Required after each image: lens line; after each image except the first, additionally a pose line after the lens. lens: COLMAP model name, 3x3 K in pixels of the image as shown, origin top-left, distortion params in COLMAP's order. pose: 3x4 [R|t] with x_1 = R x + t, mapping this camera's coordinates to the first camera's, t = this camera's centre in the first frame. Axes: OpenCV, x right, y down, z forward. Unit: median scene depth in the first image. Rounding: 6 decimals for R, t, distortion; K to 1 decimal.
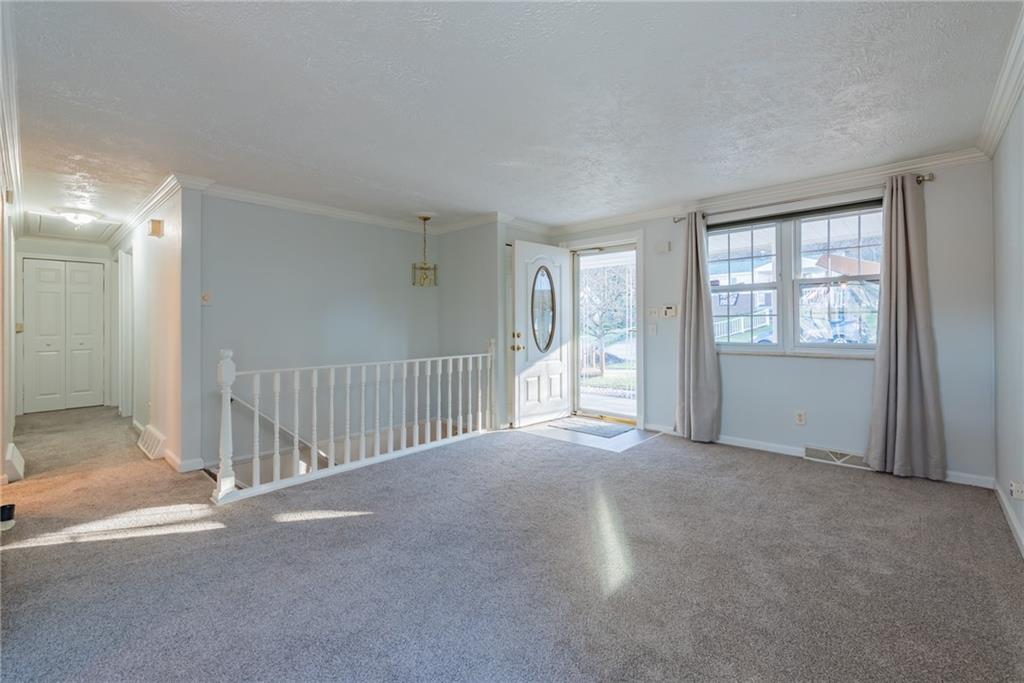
lens RADIAL K [[437.1, 0, 507.7], [0, 437.1, 320.3], [0, 0, 1]] dist [0.013439, -0.000444]
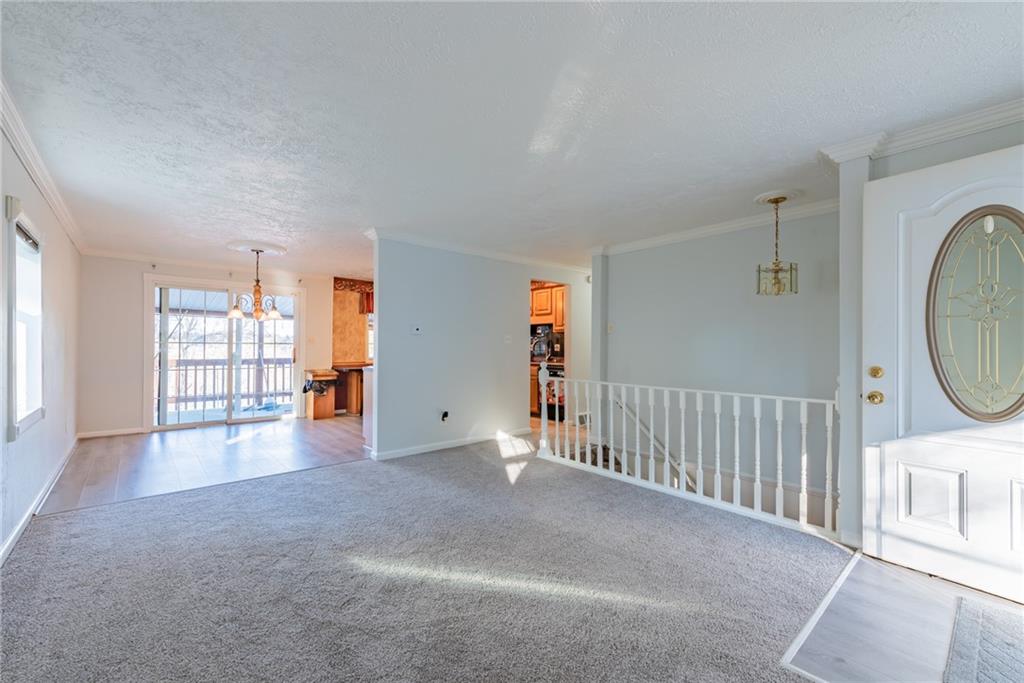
lens RADIAL K [[427.1, 0, 510.2], [0, 427.1, 342.6], [0, 0, 1]] dist [0.013276, -0.000133]
pose [[-0.101037, -0.008364, -0.994848, 0.560903], [0.003383, 0.999956, -0.008750, 0.004530], [0.994877, -0.004250, -0.101004, 0.641793]]
